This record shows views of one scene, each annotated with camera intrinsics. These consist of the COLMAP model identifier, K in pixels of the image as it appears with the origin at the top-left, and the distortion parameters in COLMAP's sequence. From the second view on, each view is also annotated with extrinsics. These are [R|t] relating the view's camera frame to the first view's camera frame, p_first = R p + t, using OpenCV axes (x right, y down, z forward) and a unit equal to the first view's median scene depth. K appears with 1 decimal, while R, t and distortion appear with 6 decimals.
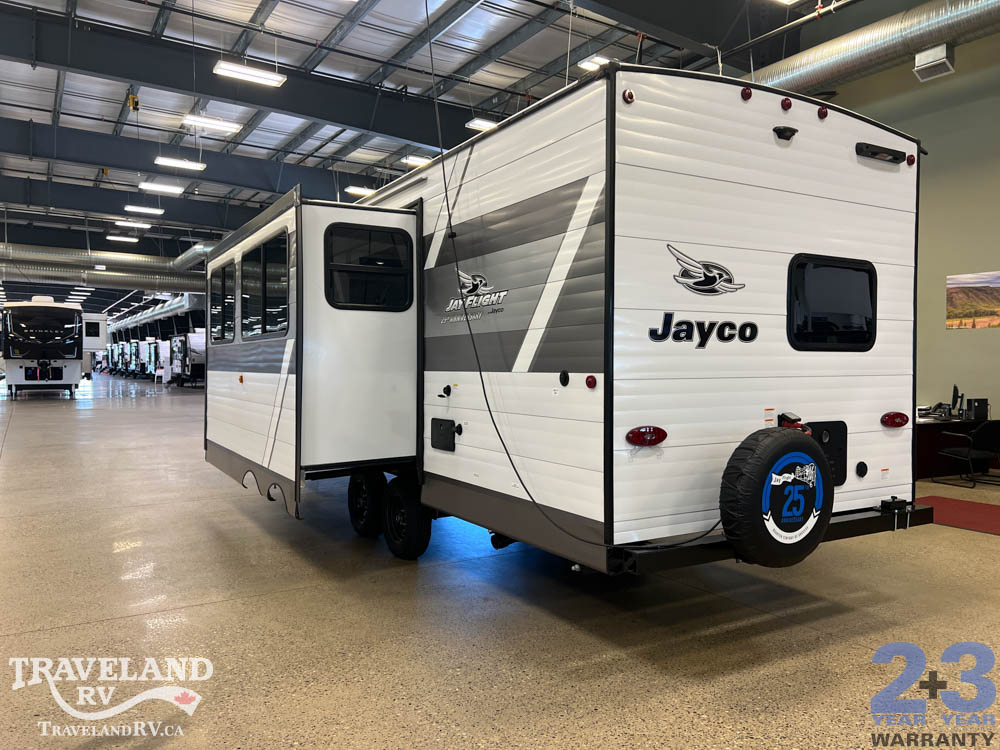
lens RADIAL K [[739.3, 0, 501.0], [0, 739.3, 383.0], [0, 0, 1]] dist [0.062923, -0.075693]
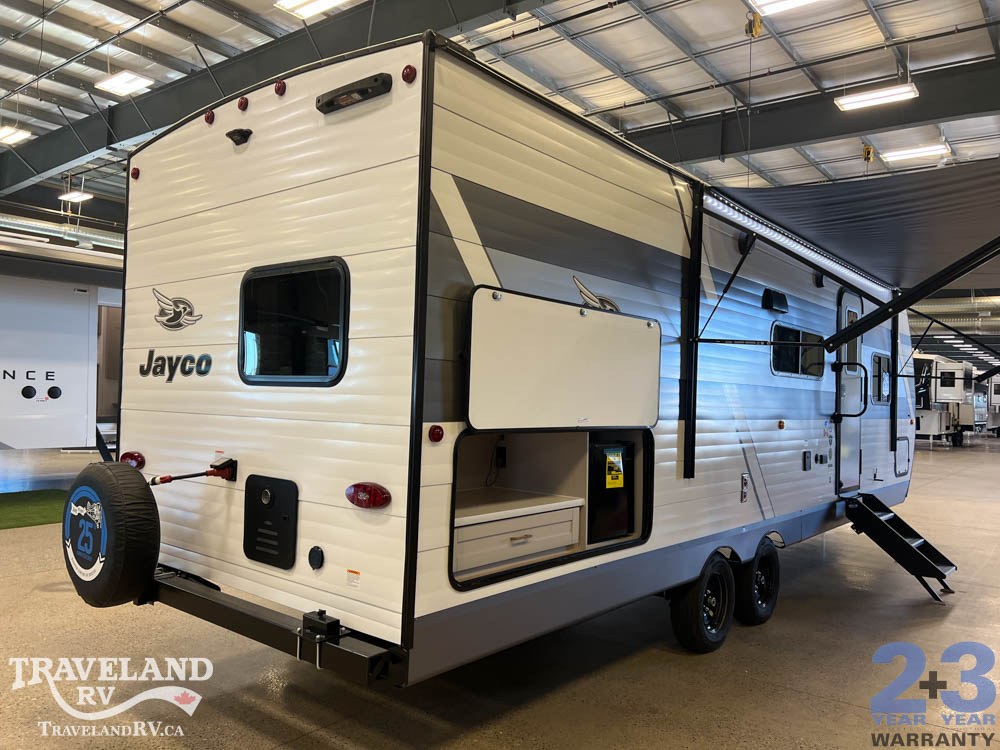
lens RADIAL K [[739.3, 0, 501.0], [0, 739.3, 383.0], [0, 0, 1]] dist [0.062923, -0.075693]
pose [[0.353453, -0.009284, -0.935406, 1.358359], [-0.056209, 0.997933, -0.031144, -0.038760], [0.933762, 0.063586, 0.352200, 1.038352]]
